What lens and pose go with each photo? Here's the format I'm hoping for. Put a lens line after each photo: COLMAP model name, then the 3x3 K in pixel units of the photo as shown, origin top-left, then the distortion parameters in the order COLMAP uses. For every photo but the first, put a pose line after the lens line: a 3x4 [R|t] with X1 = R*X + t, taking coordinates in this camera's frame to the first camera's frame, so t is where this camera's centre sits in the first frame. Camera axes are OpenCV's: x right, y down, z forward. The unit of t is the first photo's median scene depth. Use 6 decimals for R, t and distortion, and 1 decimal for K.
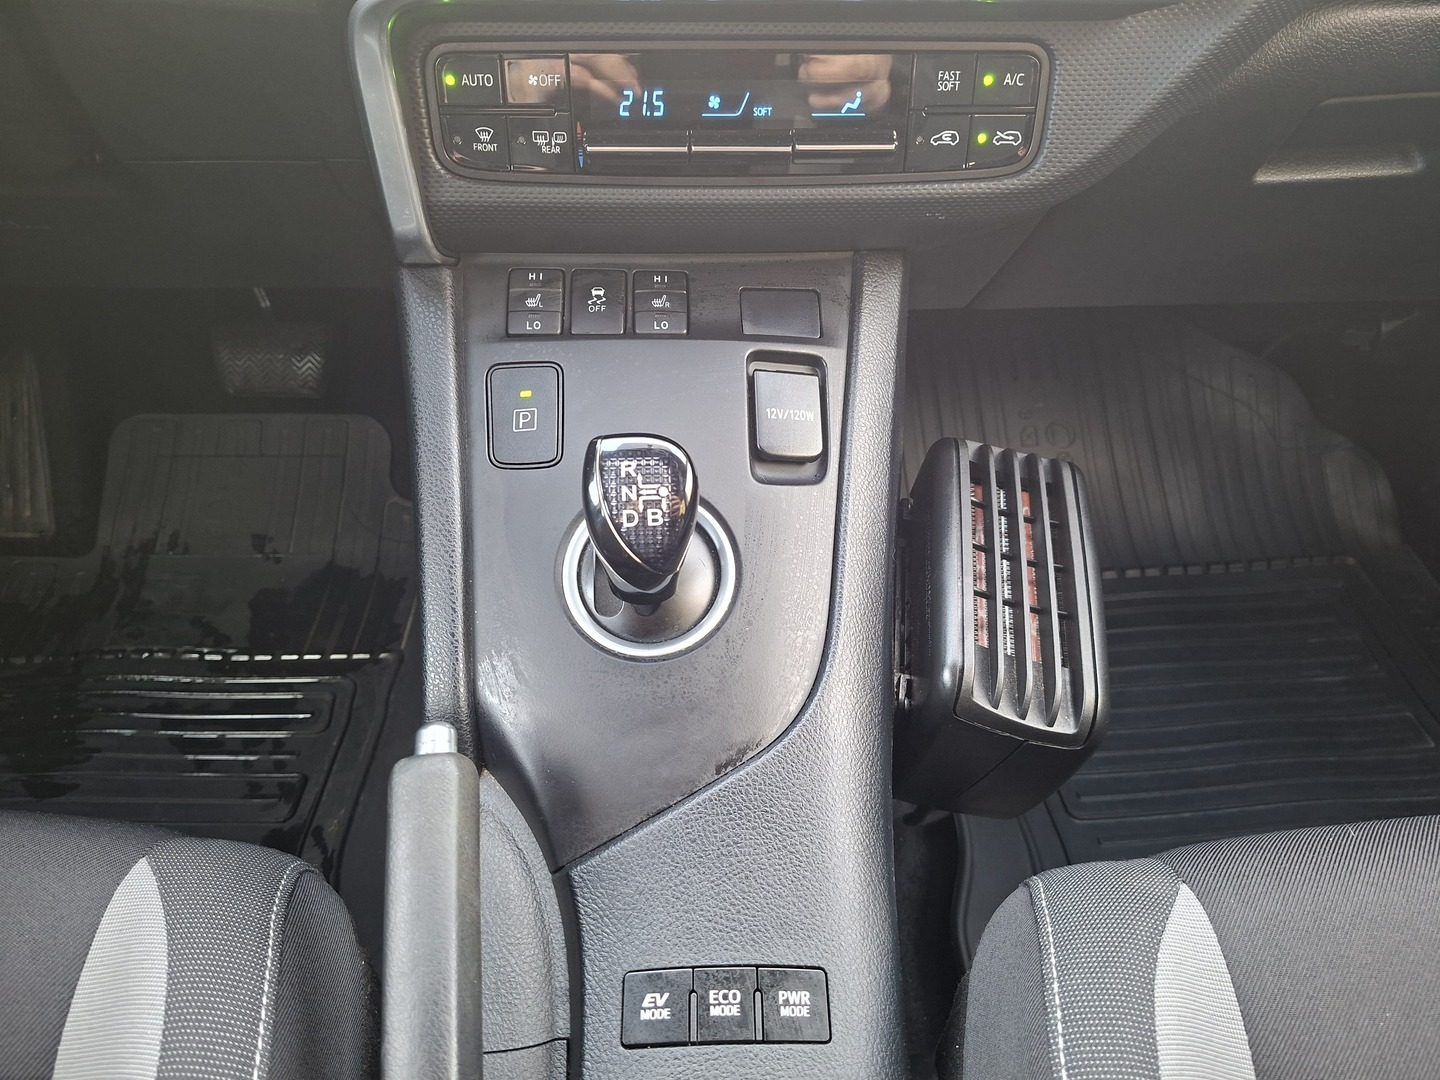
lens RADIAL K [[1009.7, 0, 740.7], [0, 1009.7, 530.5], [0, 0, 1]] dist [0.089948, -0.119213]
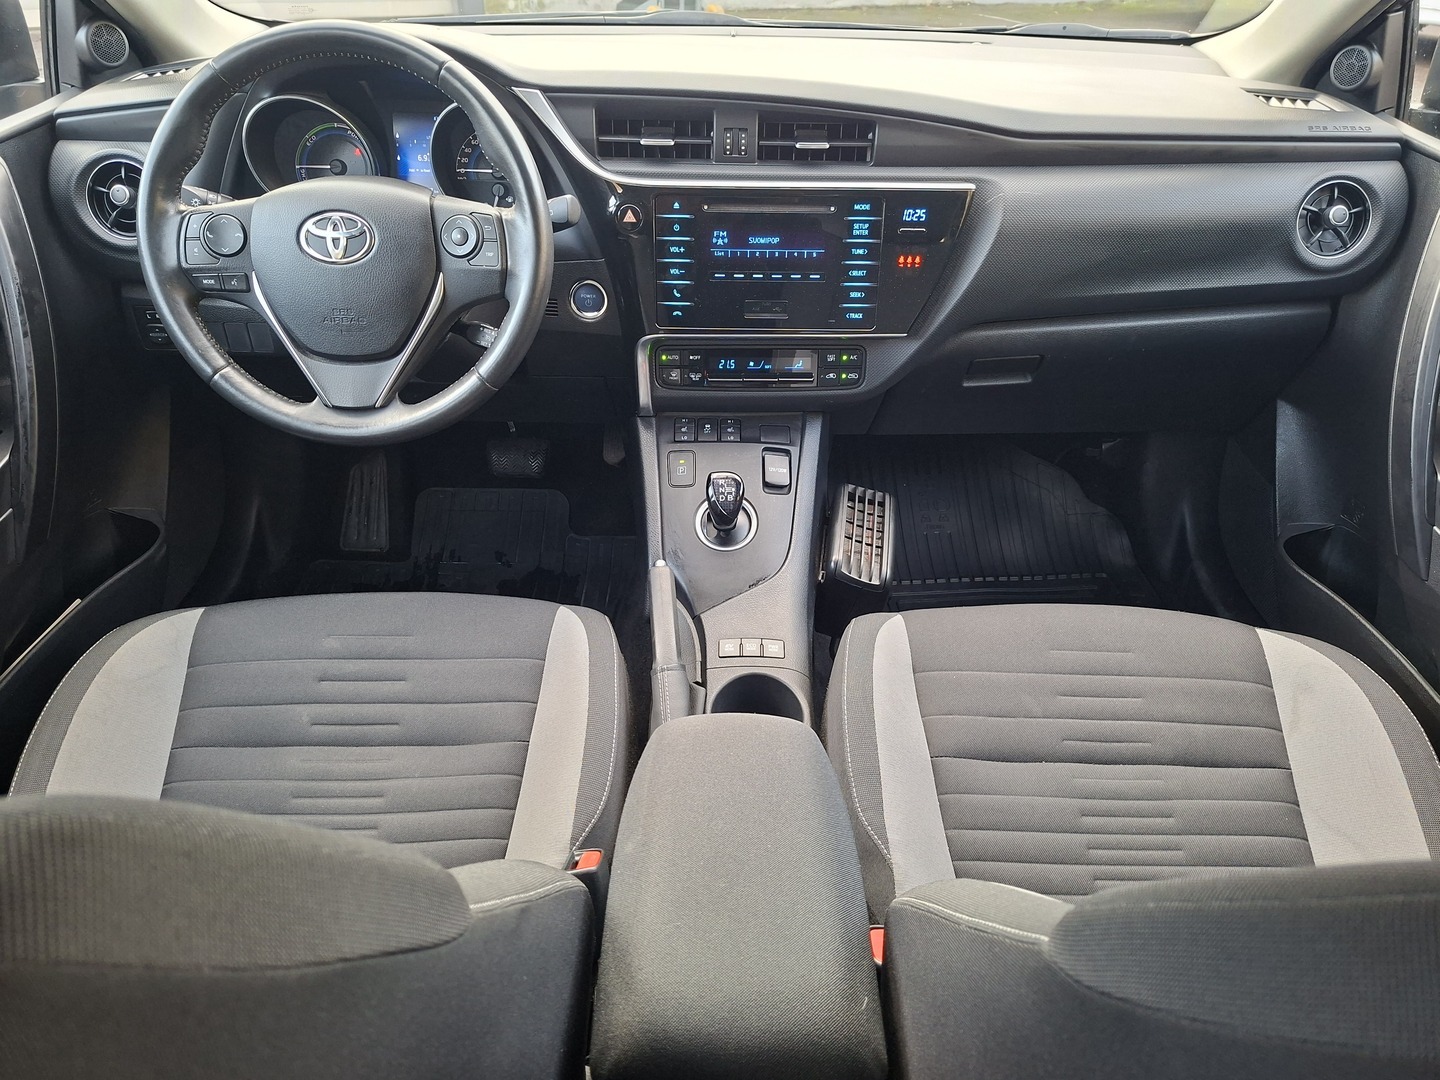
lens RADIAL K [[995.7, 0, 737.9], [0, 995.7, 521.7], [0, 0, 1]] dist [0.094627, -0.107260]
pose [[0.999328, 0.013723, -0.033996, 0.036380], [-0.017912, 0.991851, -0.126134, 0.370558], [0.031988, 0.126658, 0.991431, -1.681651]]
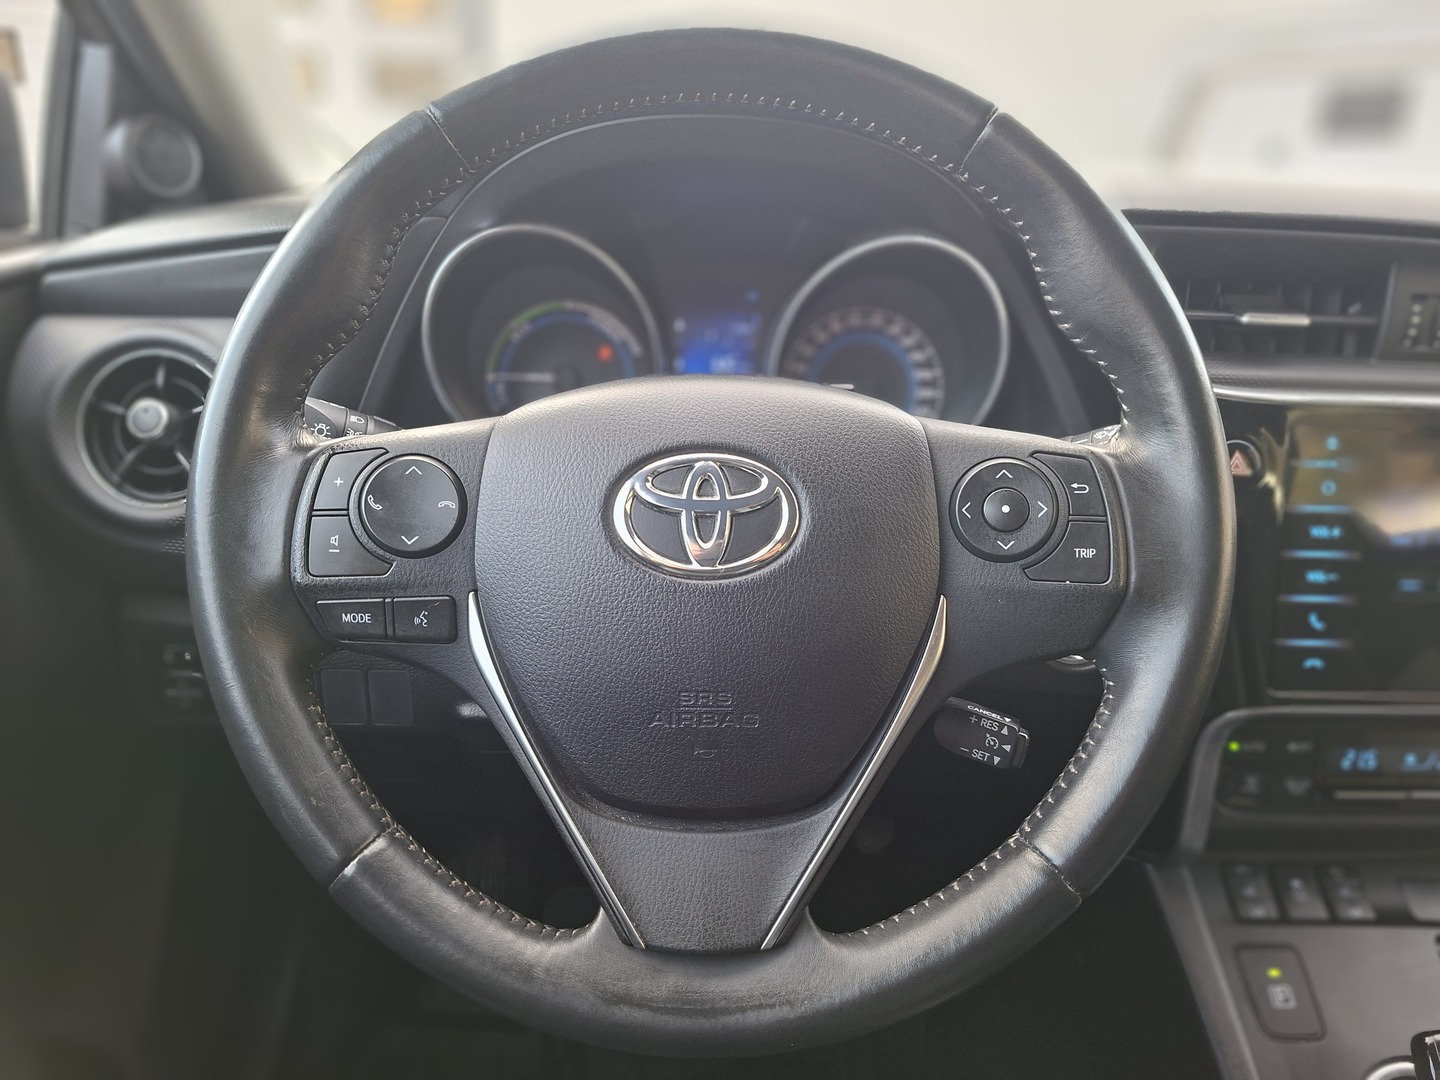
lens RADIAL K [[1009.7, 0, 740.7], [0, 1009.7, 530.5], [0, 0, 1]] dist [0.089948, -0.119213]
pose [[0.999682, 0.015226, -0.020117, -0.867340], [-0.021387, 0.934418, -0.355536, -0.181244], [0.013384, 0.355853, 0.934446, -0.412005]]
